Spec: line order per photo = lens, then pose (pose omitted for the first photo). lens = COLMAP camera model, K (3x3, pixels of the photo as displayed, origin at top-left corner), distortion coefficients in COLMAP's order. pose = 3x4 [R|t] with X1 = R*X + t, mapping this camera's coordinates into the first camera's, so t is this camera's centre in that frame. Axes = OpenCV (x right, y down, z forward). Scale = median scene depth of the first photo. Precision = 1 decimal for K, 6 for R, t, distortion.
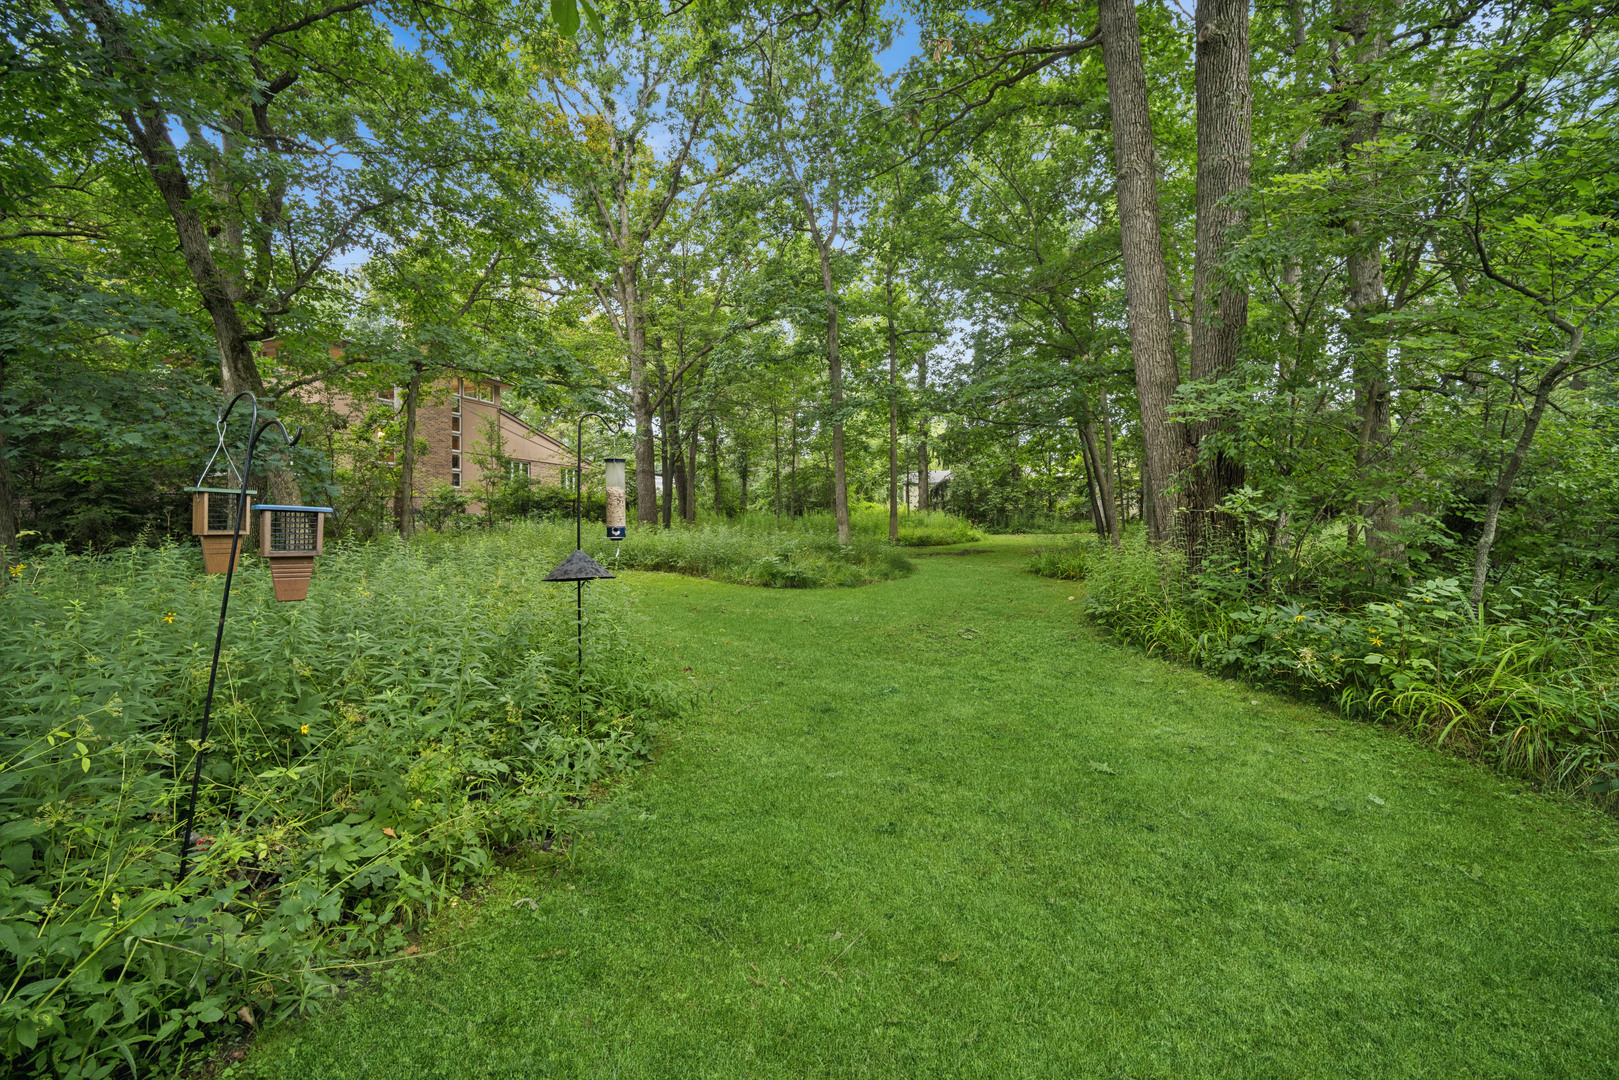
lens RADIAL K [[698.6, 0, 808.5], [0, 698.6, 540.6], [0, 0, 1]] dist [-0.003155, 0.000011]
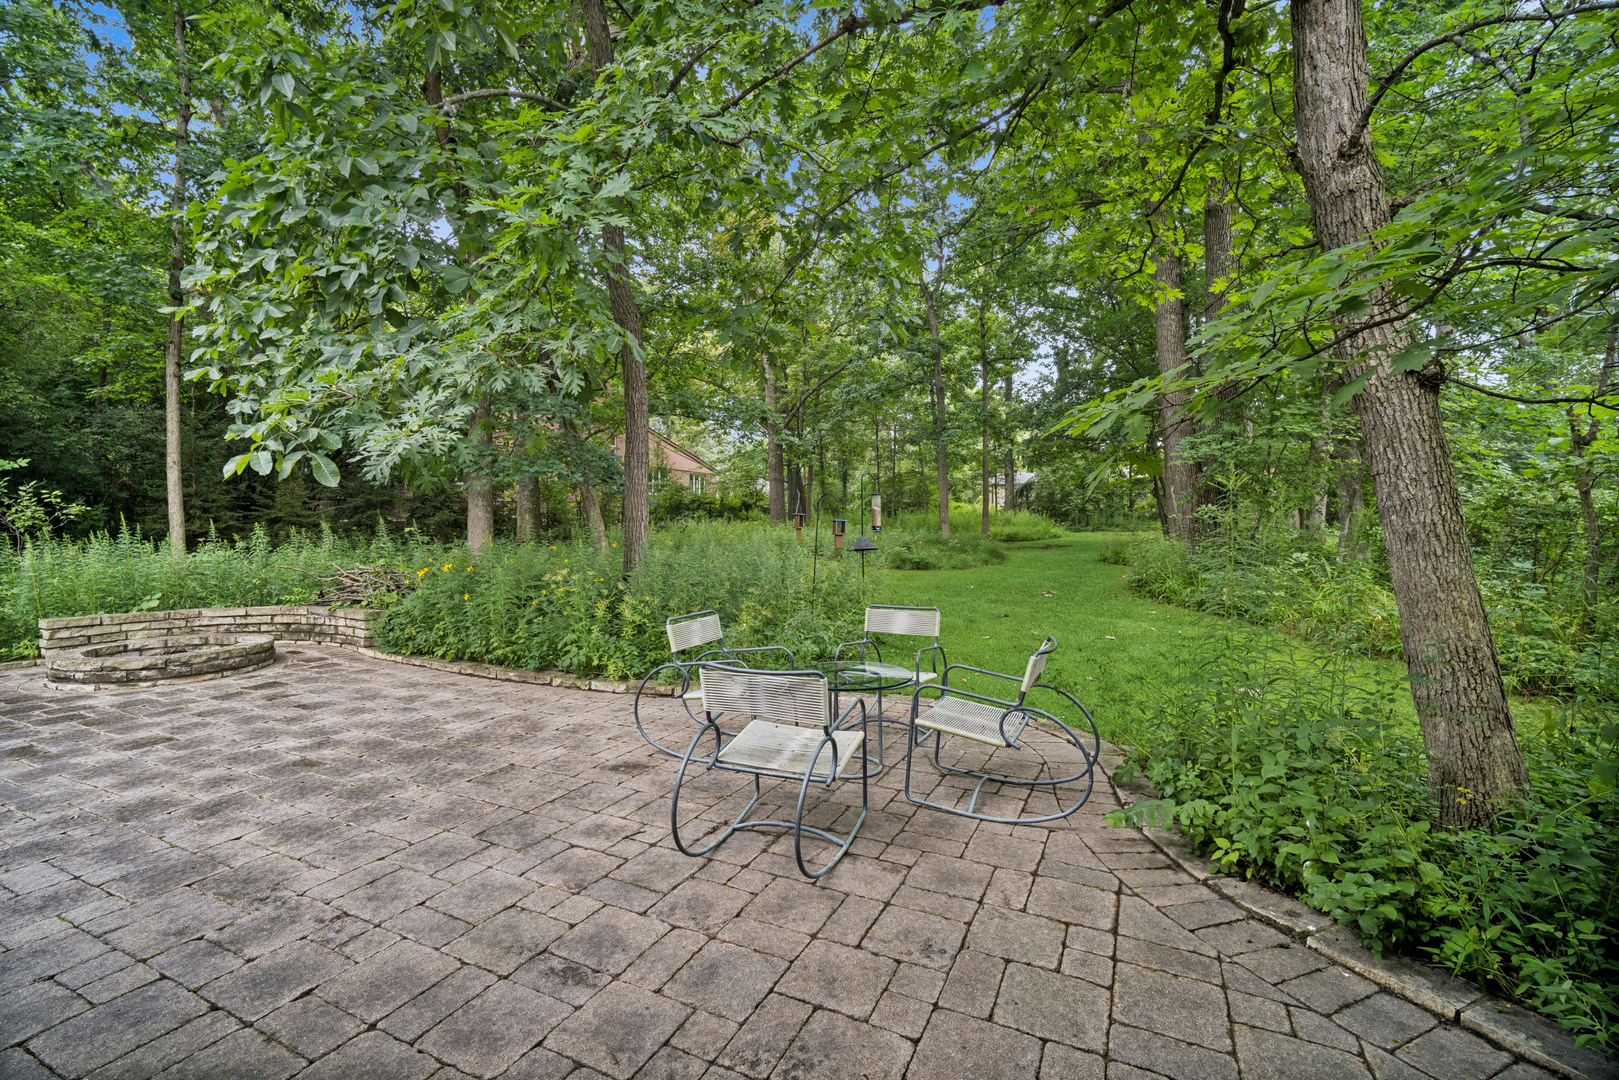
lens RADIAL K [[698.6, 0, 810.6], [0, 698.6, 536.2], [0, 0, 1]] dist [-0.003155, 0.000011]
pose [[0.994046, 0.002625, -0.108933, -0.031672], [-0.002976, 0.999991, -0.003066, 0.002530], [0.108924, 0.003372, 0.994044, -0.148032]]
